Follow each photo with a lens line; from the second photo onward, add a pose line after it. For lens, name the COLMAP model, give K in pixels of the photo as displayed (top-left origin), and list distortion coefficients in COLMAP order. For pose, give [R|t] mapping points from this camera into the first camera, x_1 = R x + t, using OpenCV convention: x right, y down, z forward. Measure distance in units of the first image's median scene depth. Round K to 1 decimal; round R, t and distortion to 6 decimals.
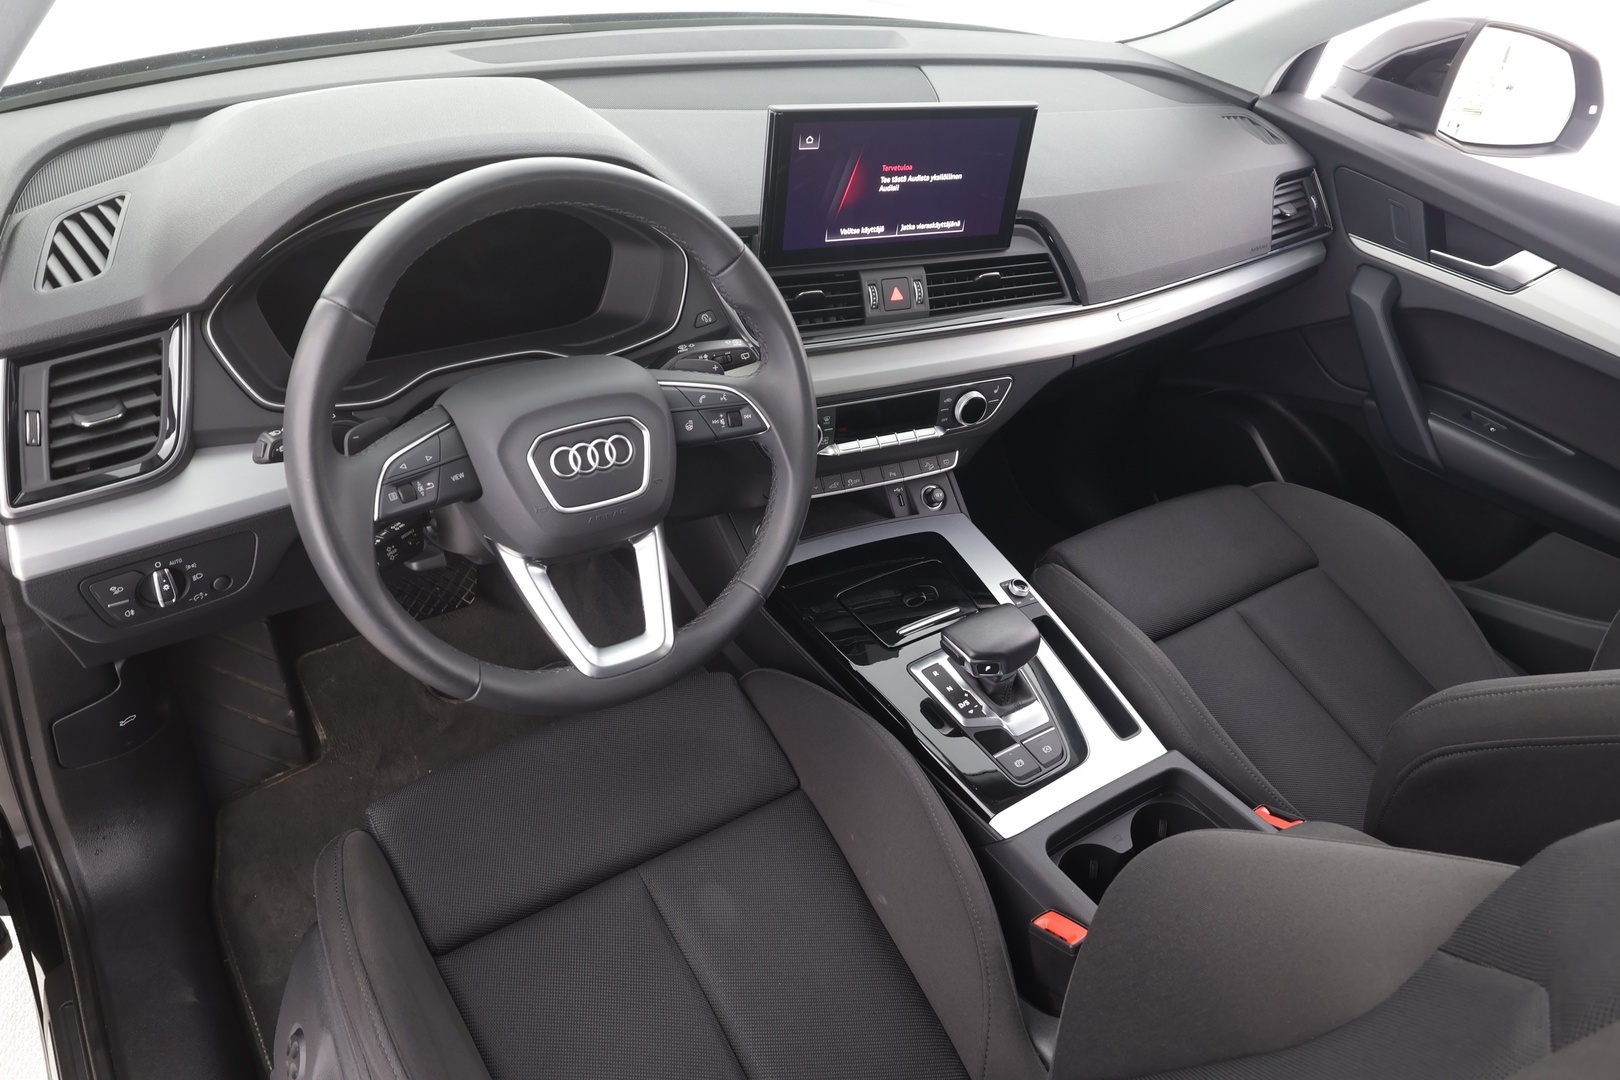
lens RADIAL K [[1139.3, 0, 811.9], [0, 1139.3, 546.4], [0, 0, 1]] dist [0.012693, 0.003891]
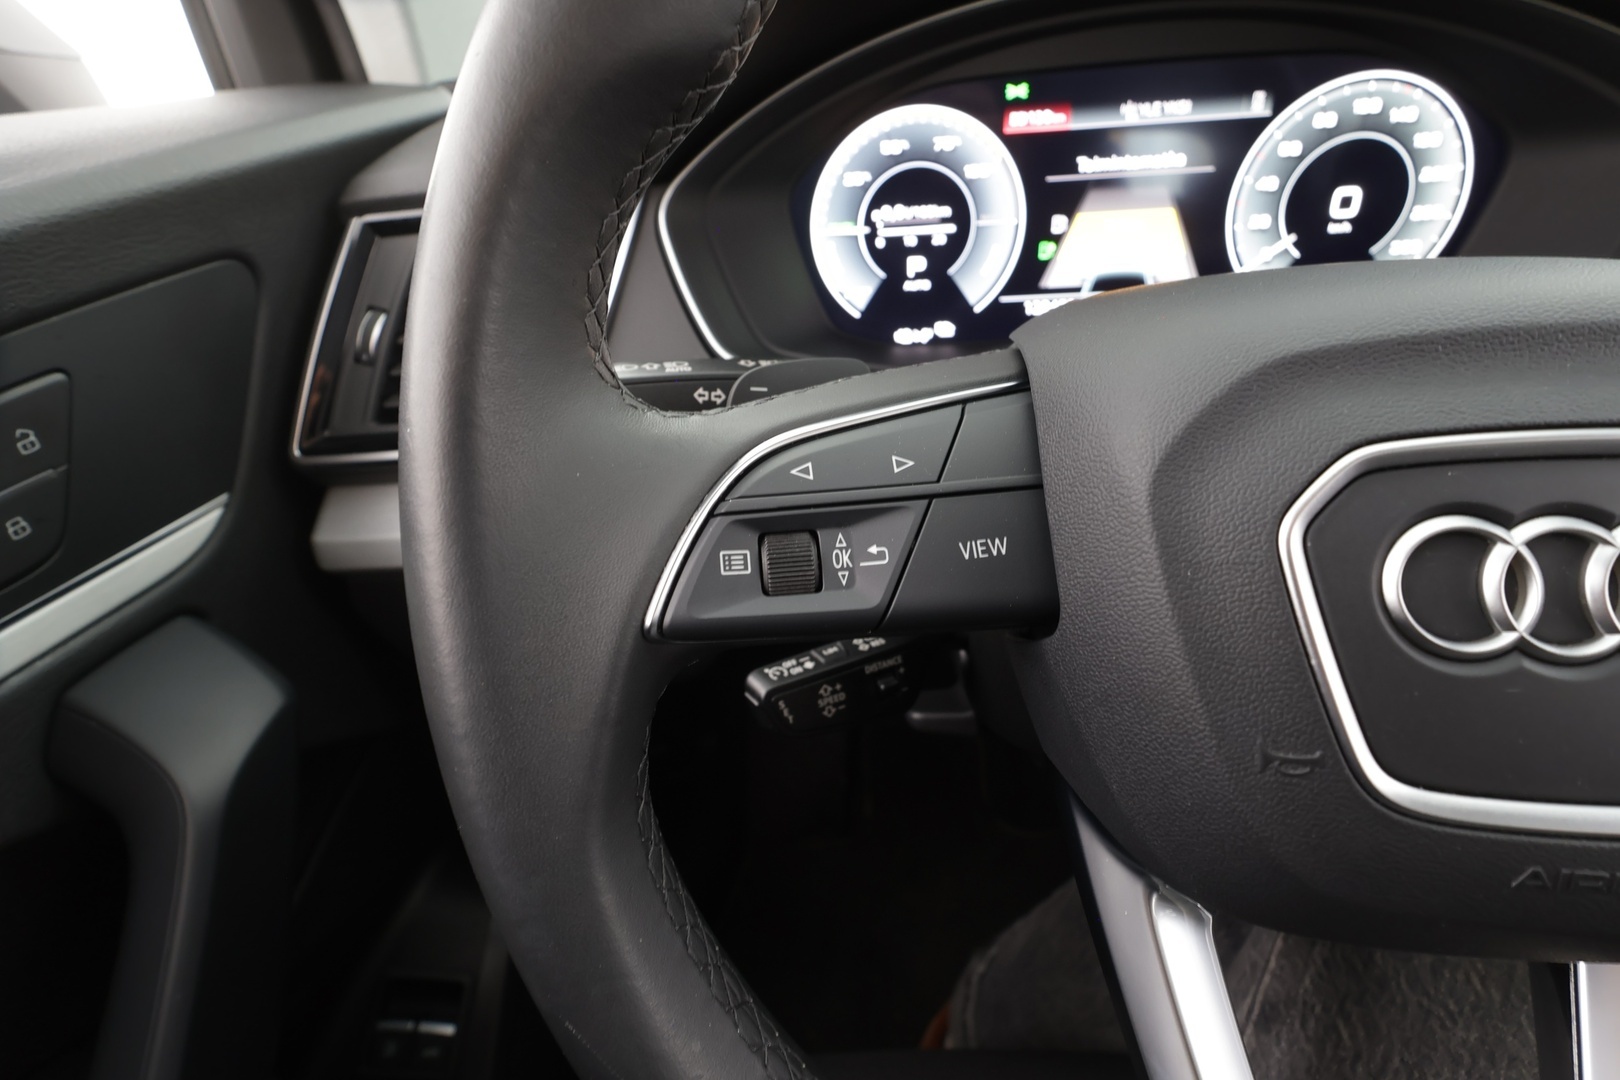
lens RADIAL K [[748.6, 0, 805.3], [0, 748.6, 548.8], [0, 0, 1]] dist [-0.003183, 0.000203]
pose [[0.754858, 0.191124, -0.627424, -0.161790], [-0.253352, 0.967321, -0.010147, -0.033915], [0.604981, 0.166618, 0.778612, 0.590587]]
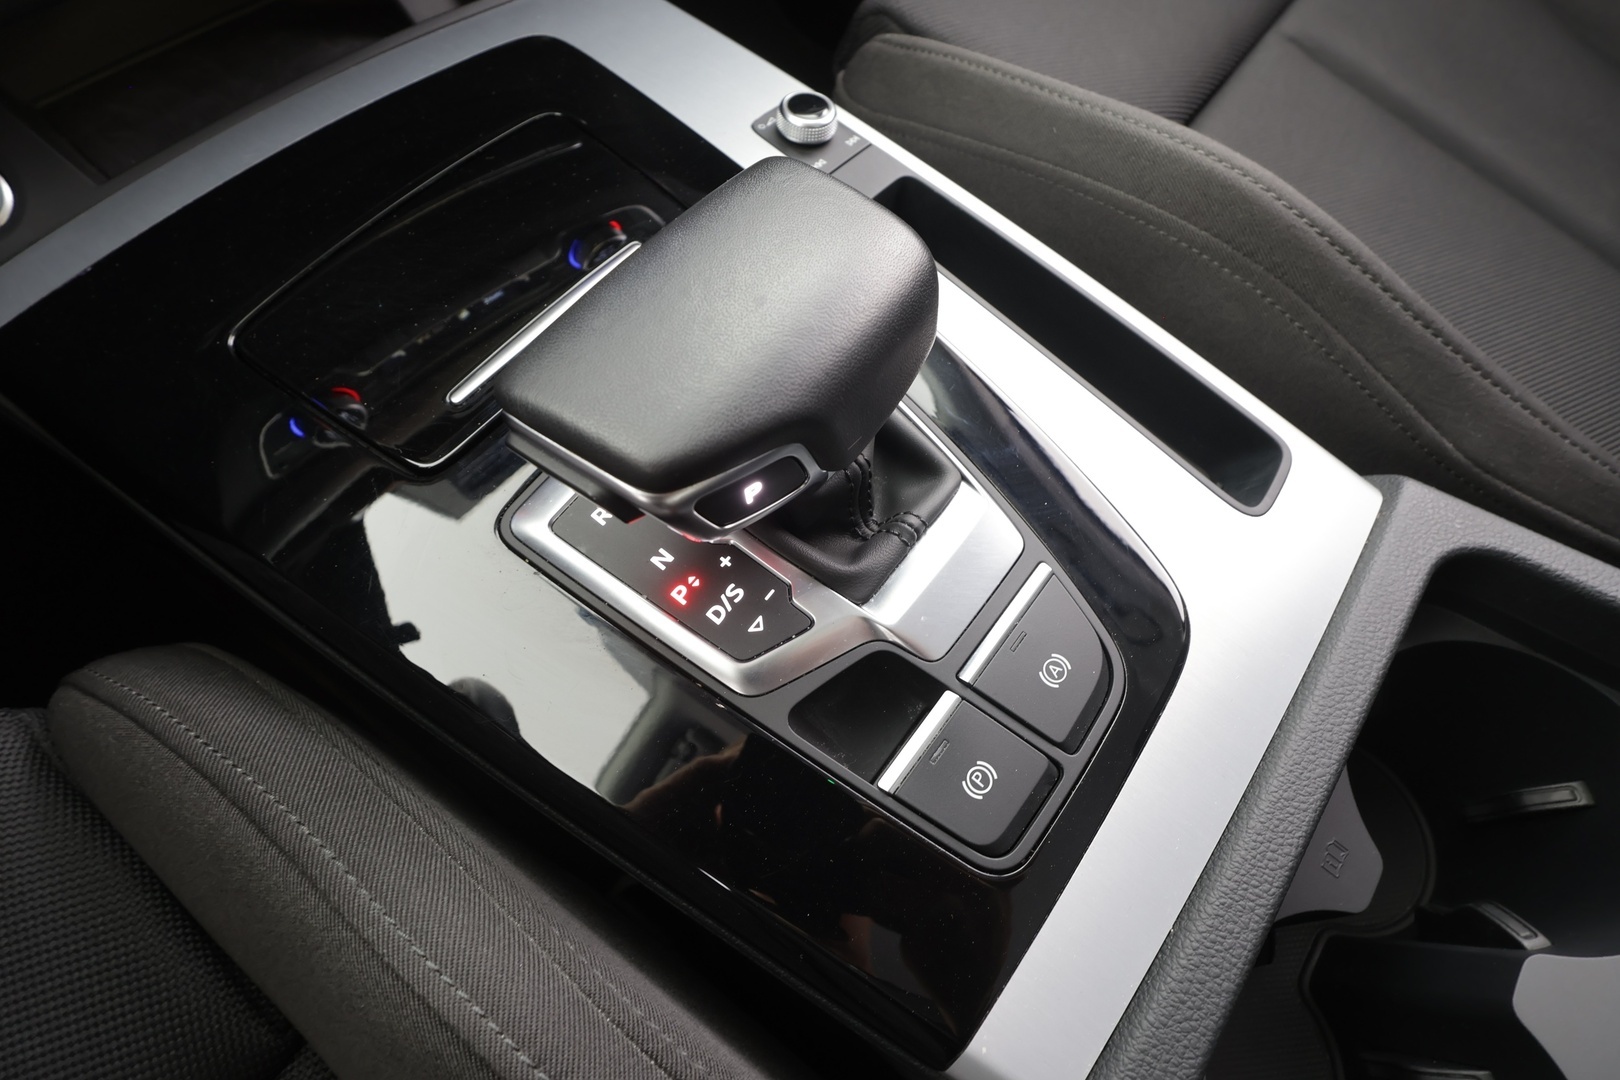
lens RADIAL K [[748.6, 0, 802.0], [0, 748.6, 557.5], [0, 0, 1]] dist [-0.003183, 0.000203]
pose [[0.942371, -0.334441, -0.009307, 0.158126], [0.304630, 0.846205, 0.437193, 0.056198], [-0.138340, -0.414833, 0.899320, 0.849903]]
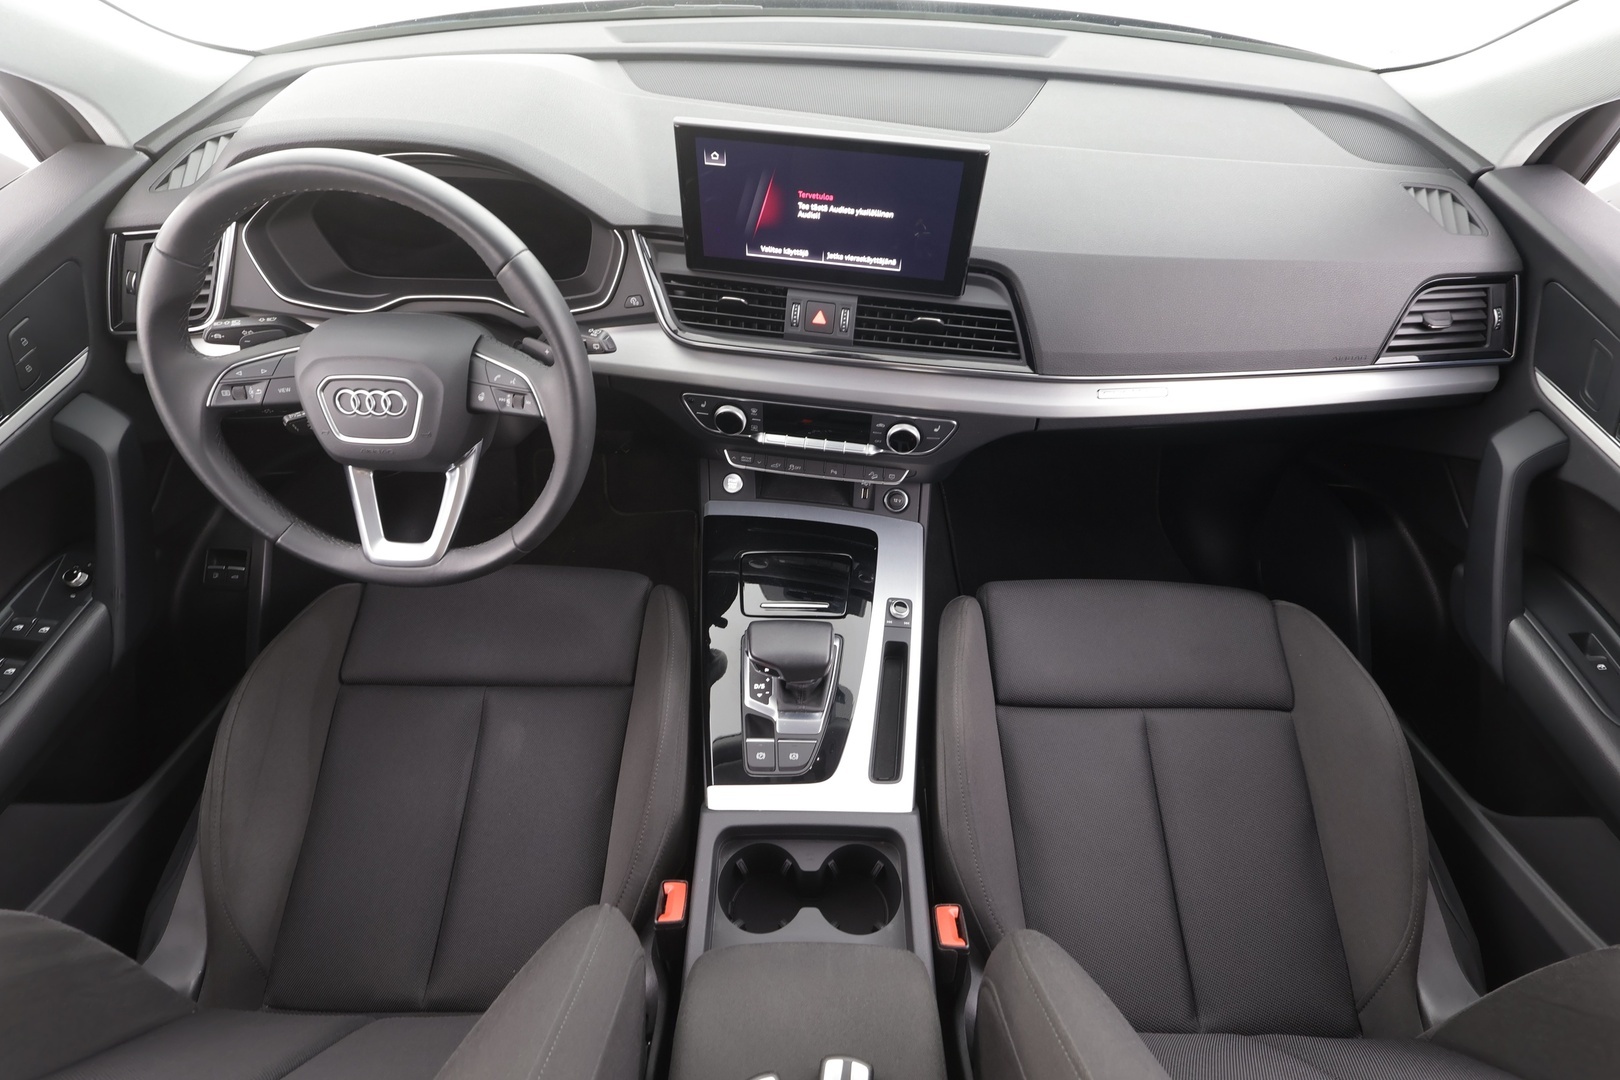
lens RADIAL K [[777.8, 0, 805.0], [0, 777.8, 545.5], [0, 0, 1]] dist [-0.005980, 0.005109]
pose [[0.812145, 0.379436, -0.443227, 0.472364], [-0.281993, 0.920305, 0.271143, -0.223358], [0.510785, -0.095221, 0.854419, 0.367007]]
